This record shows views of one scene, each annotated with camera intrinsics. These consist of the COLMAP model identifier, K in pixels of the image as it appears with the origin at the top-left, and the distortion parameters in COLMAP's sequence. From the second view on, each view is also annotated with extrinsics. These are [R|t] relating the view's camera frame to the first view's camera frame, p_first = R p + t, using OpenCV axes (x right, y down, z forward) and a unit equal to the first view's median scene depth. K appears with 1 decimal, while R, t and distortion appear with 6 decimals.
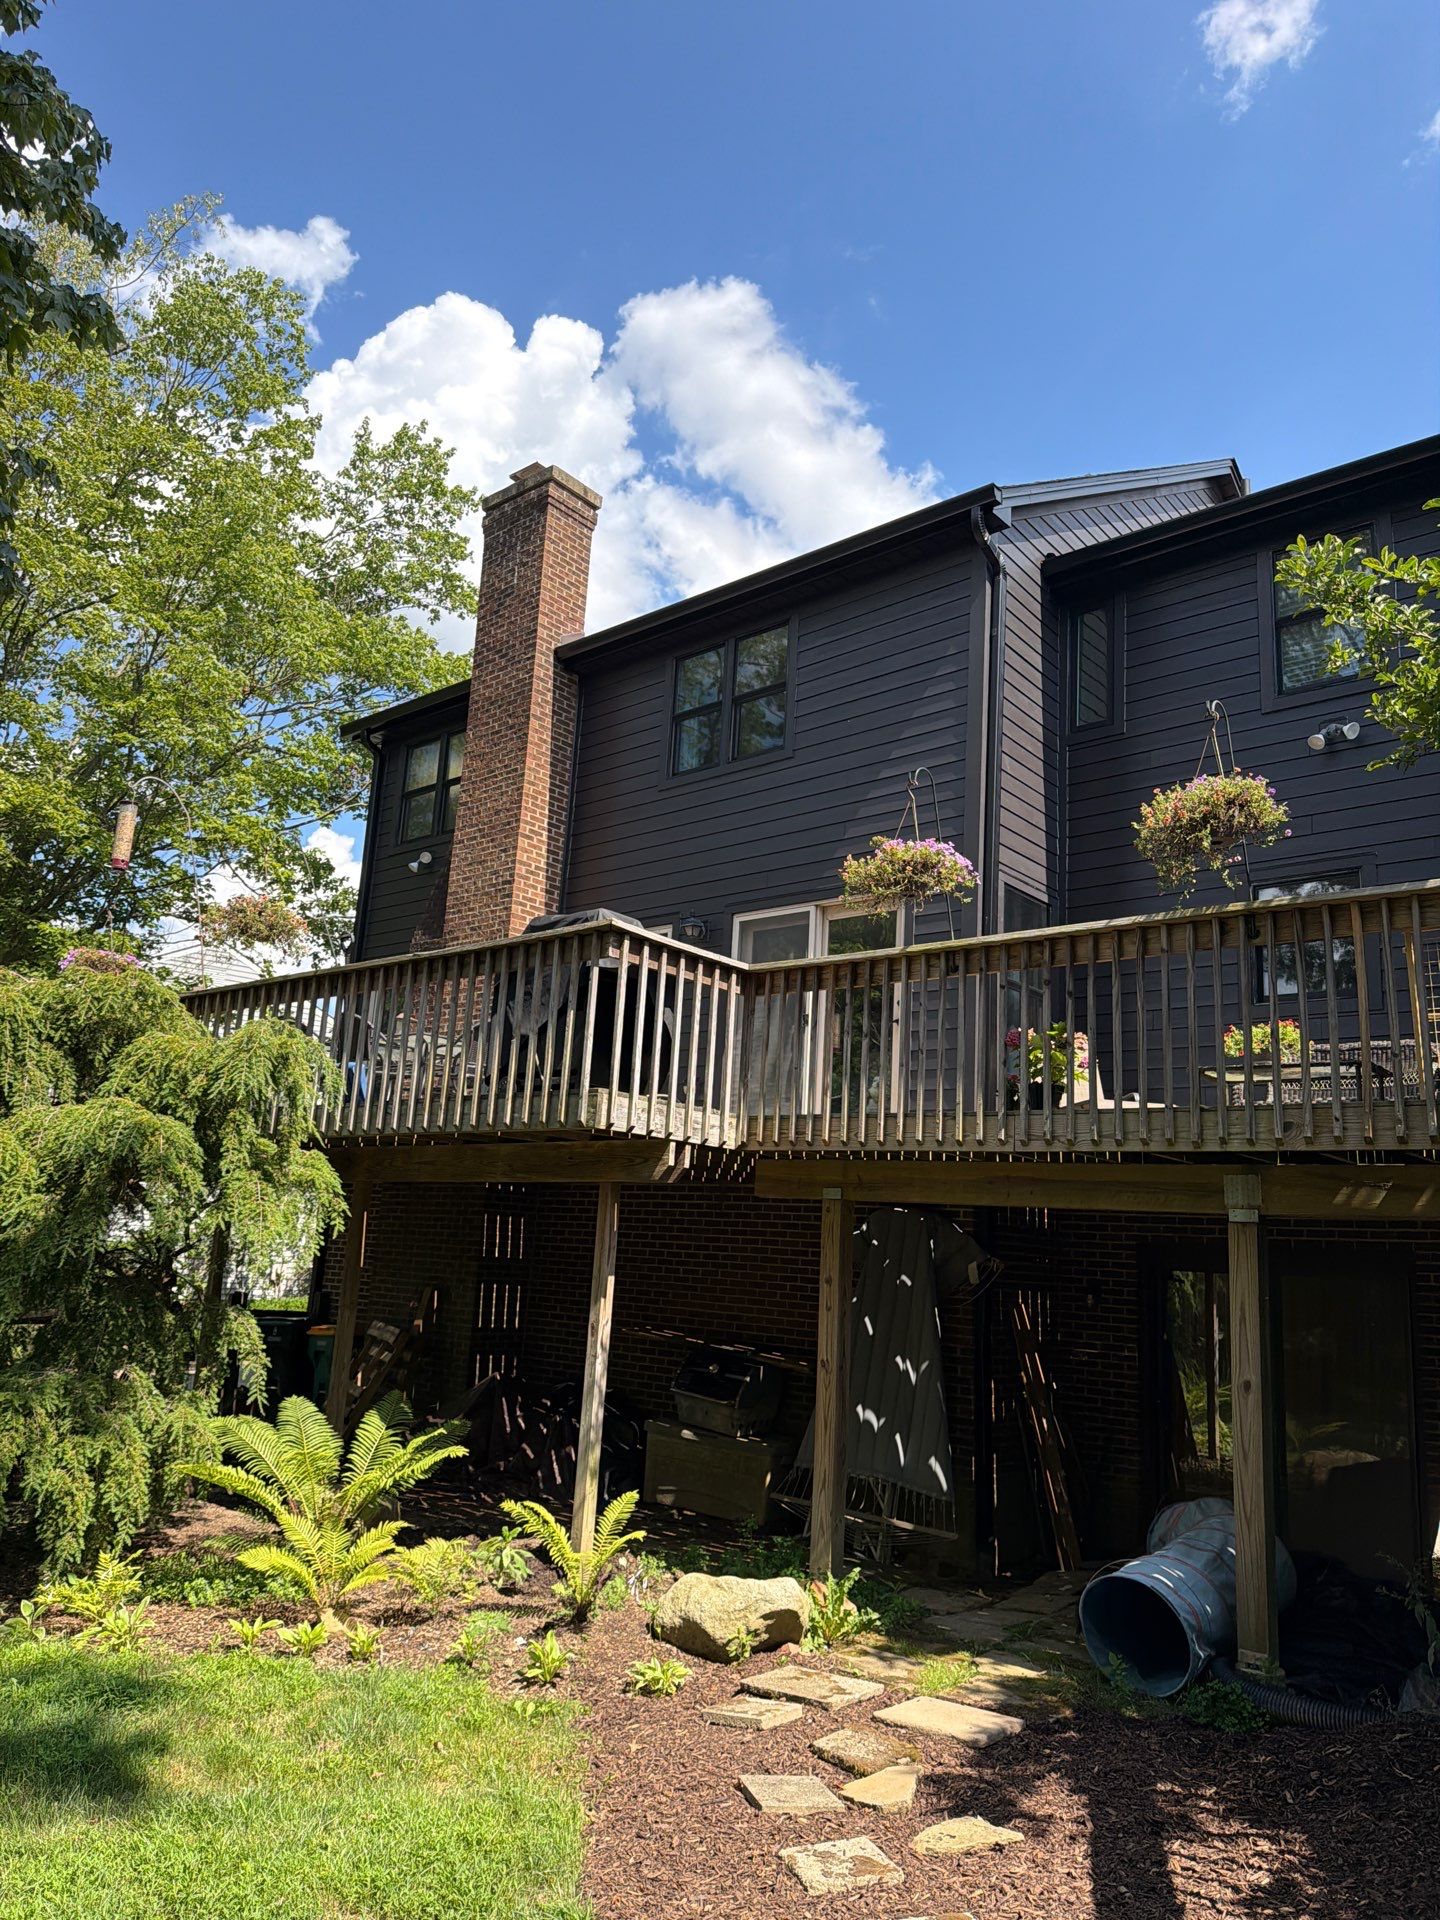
lens RADIAL K [[1344.5, 0, 723.1], [0, 1344.5, 966.8], [0, 0, 1]] dist [0.090637, -0.106894]
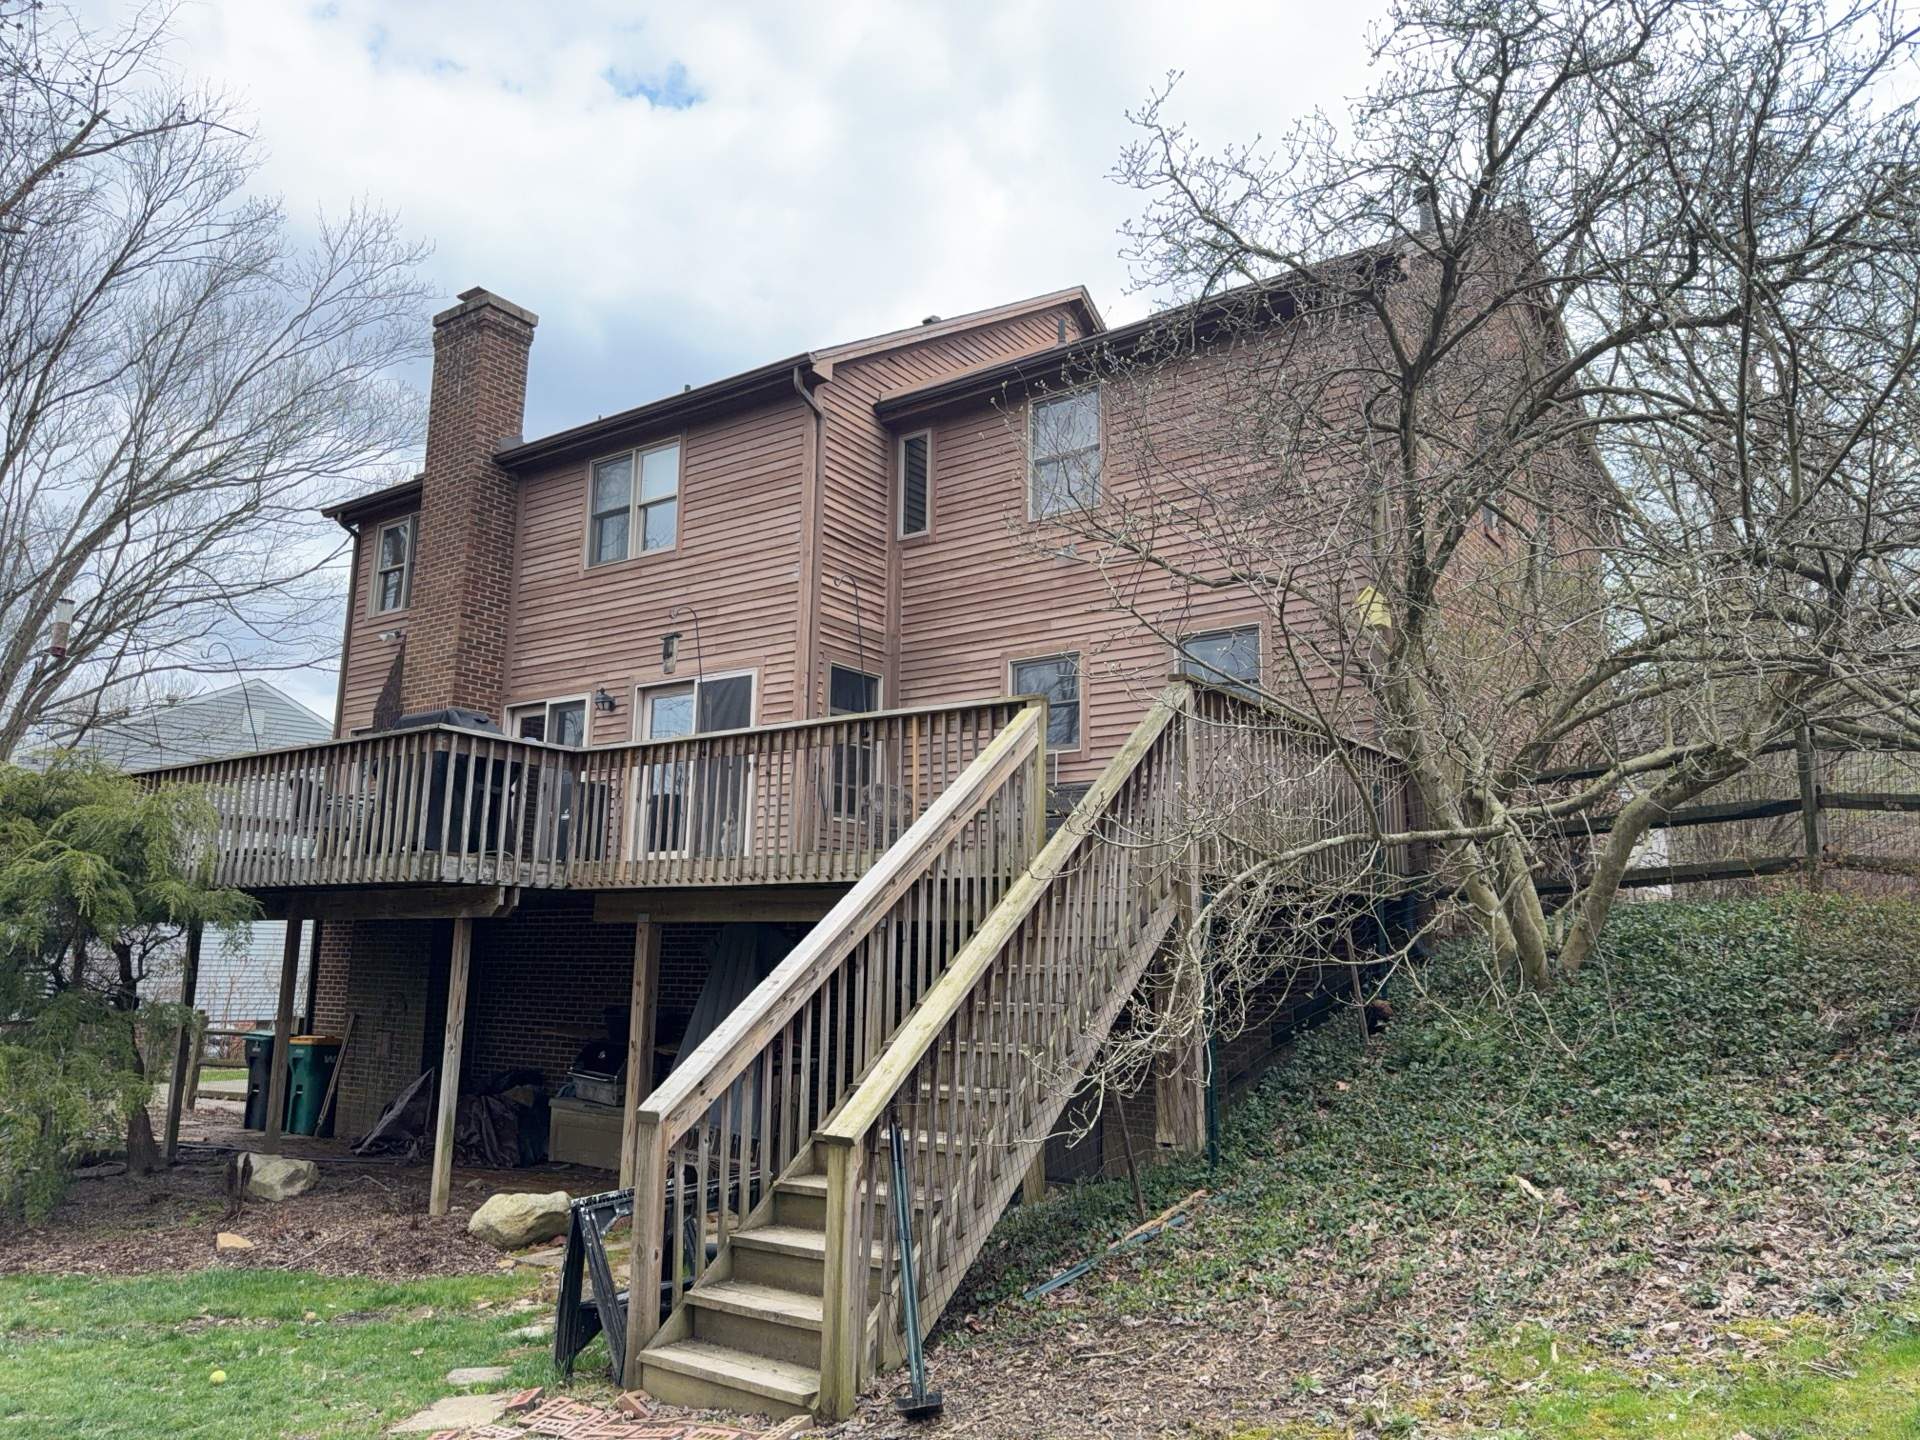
lens RADIAL K [[1344.5, 0, 962.9], [0, 1344.5, 717.1], [0, 0, 1]] dist [0.090637, -0.106894]
pose [[0.995645, -0.021228, 0.090777, 0.229958], [0.017822, 0.999113, 0.038160, -0.062596], [-0.091507, -0.036376, 0.995140, -0.290353]]
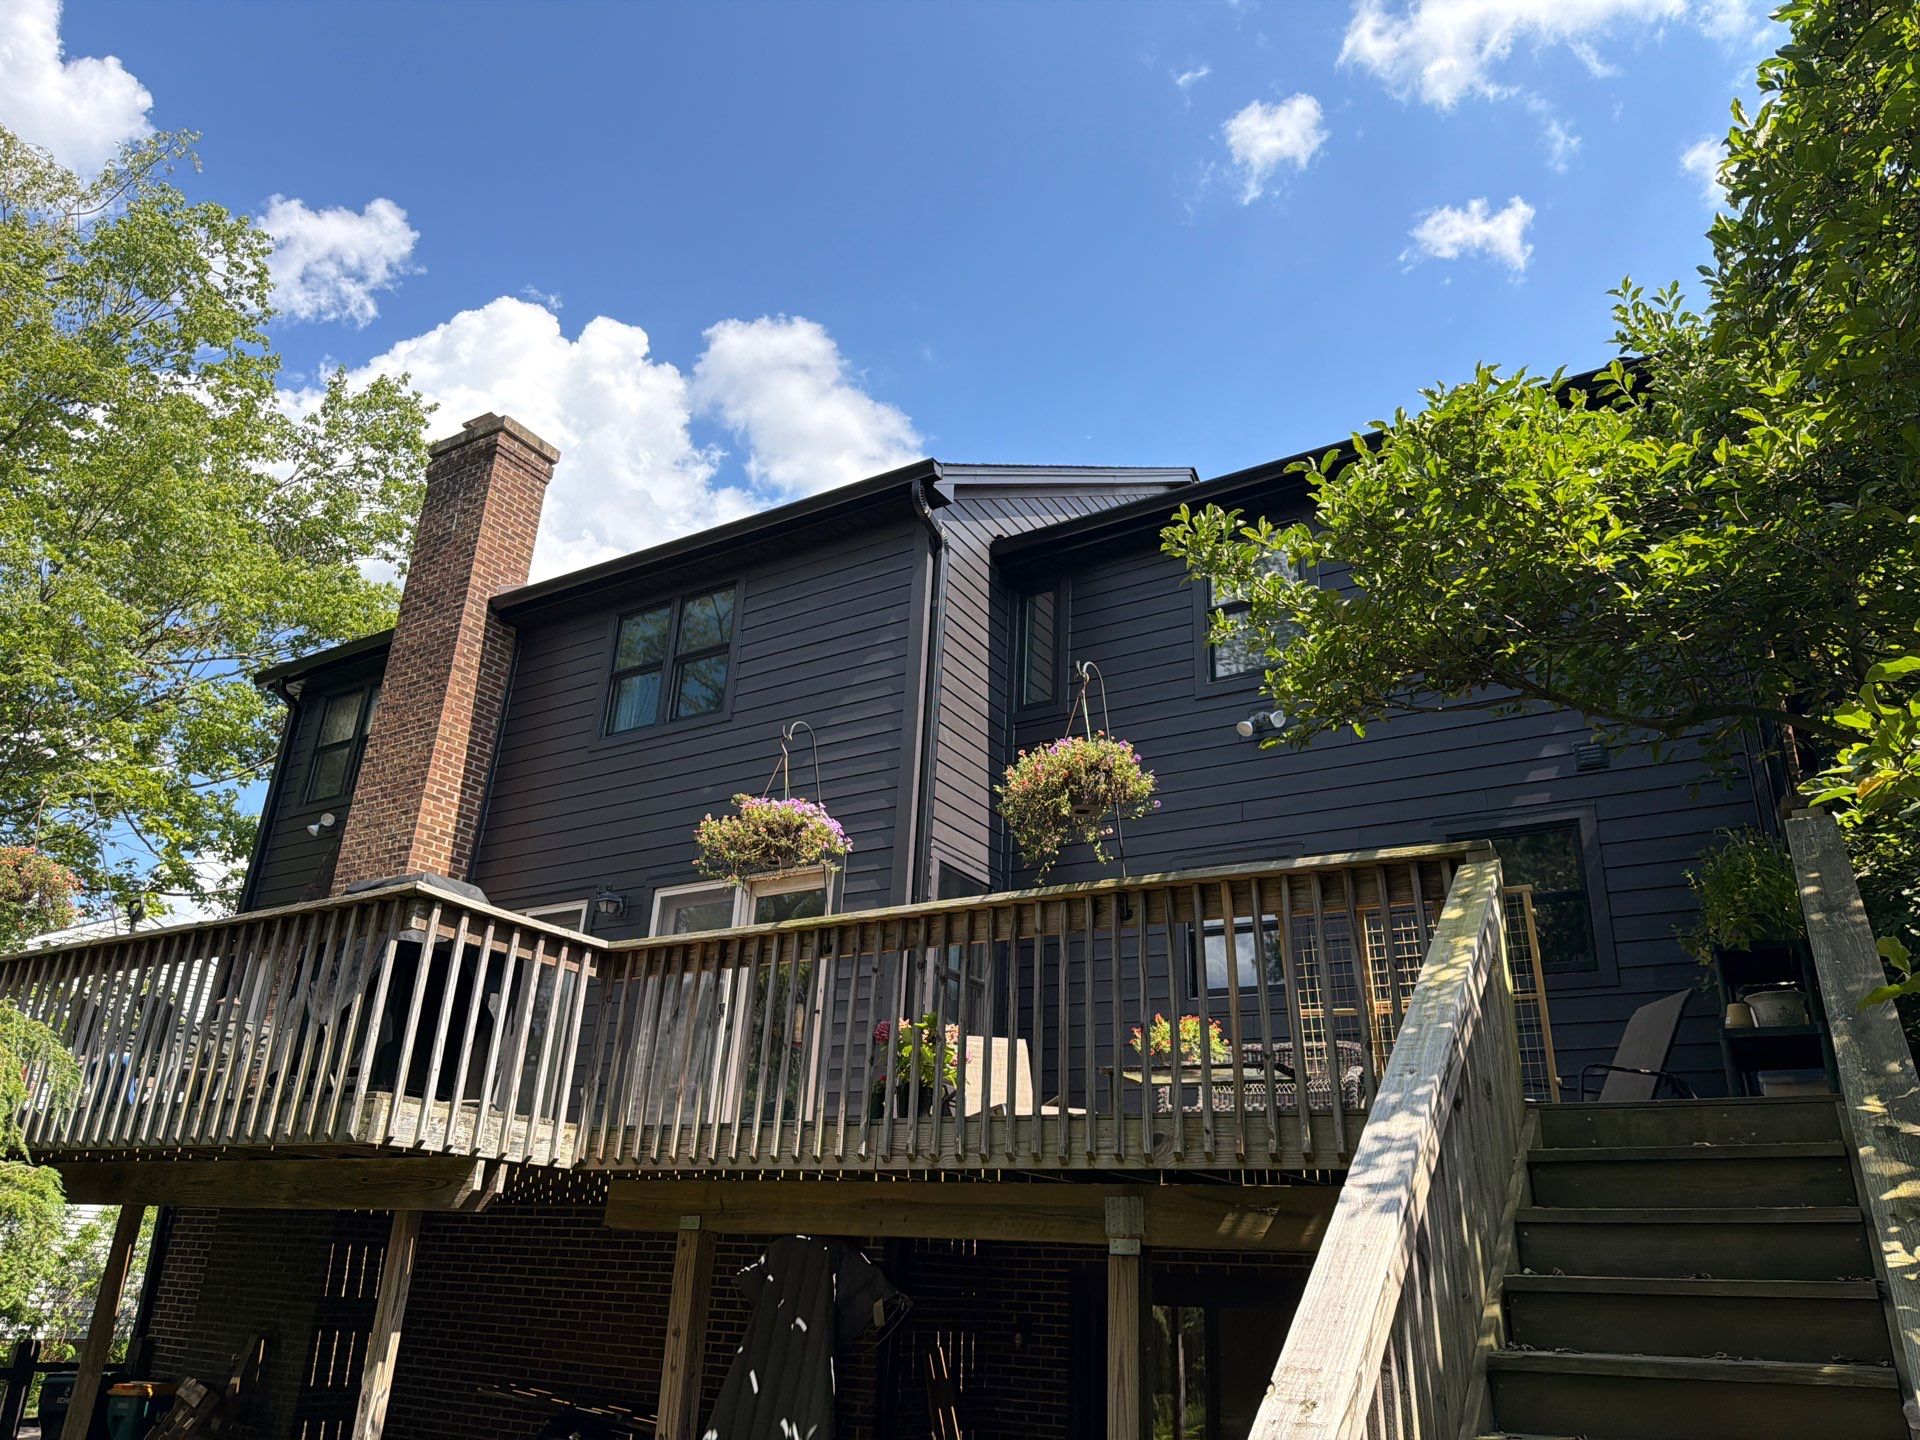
lens RADIAL K [[1344.5, 0, 964.7], [0, 1344.5, 715.5], [0, 0, 1]] dist [0.090637, -0.106894]
pose [[0.988076, 0.047894, 0.146327, 0.091023], [-0.021342, 0.983817, -0.177900, 0.004294], [-0.152480, 0.172656, 0.973108, 0.075884]]
